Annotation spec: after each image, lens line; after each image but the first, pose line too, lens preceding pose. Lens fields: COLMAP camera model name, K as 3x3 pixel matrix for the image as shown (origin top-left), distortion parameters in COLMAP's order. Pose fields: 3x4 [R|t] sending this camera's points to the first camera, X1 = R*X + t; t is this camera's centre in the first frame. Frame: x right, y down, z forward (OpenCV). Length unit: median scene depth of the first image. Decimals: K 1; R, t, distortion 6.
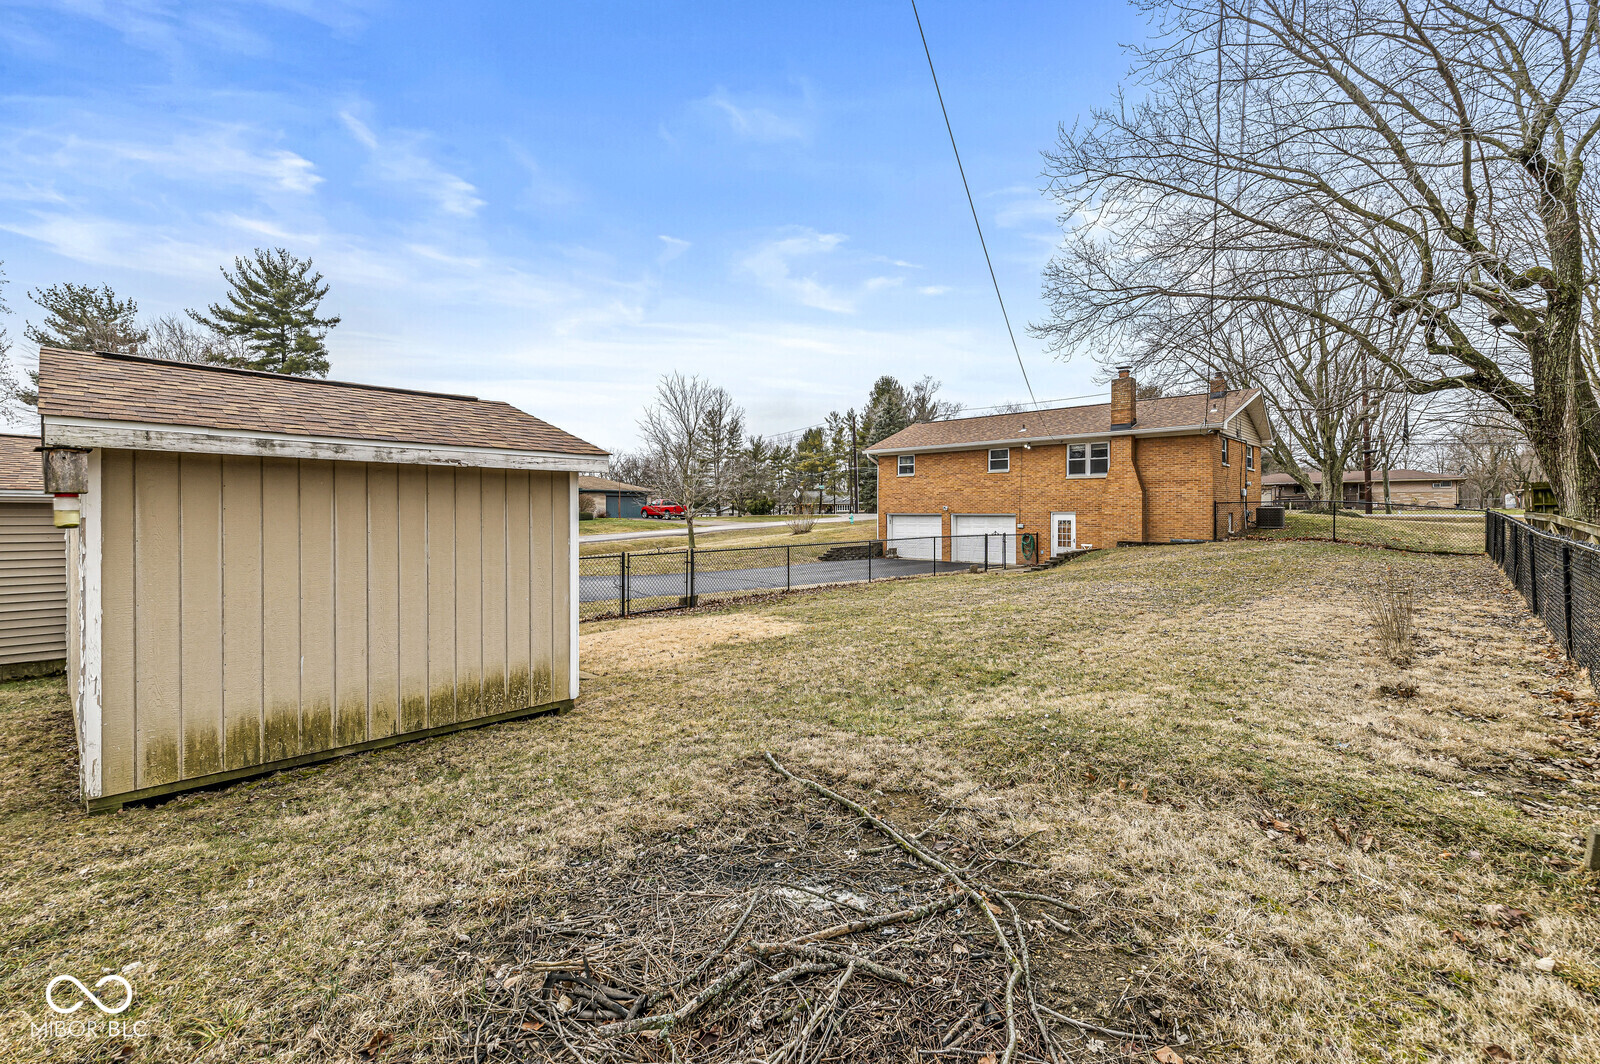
lens RADIAL K [[693.2, 0, 802.8], [0, 693.2, 521.9], [0, 0, 1]] dist [-0.001971, -0.000205]
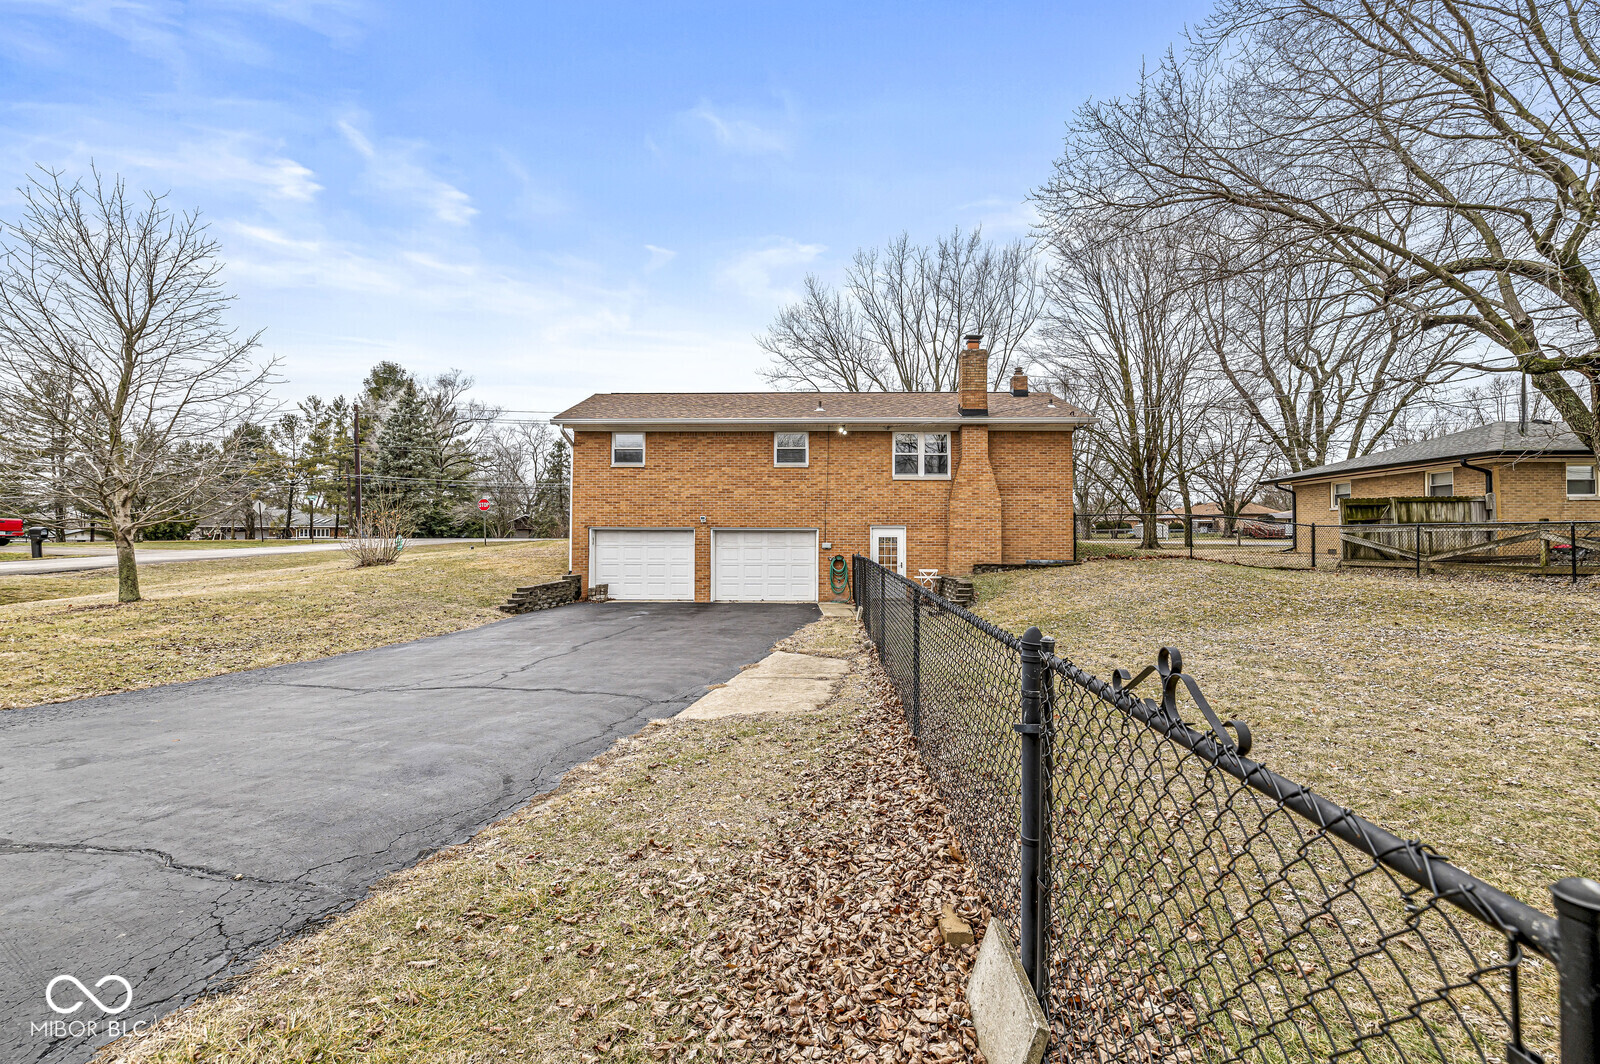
lens RADIAL K [[693.2, 0, 802.8], [0, 693.2, 521.9], [0, 0, 1]] dist [-0.001971, -0.000205]
pose [[0.753607, 0.022460, 0.656941, -0.143595], [0.005729, 0.999154, -0.040732, 0.009314], [-0.657300, 0.034459, 0.752840, 0.457654]]
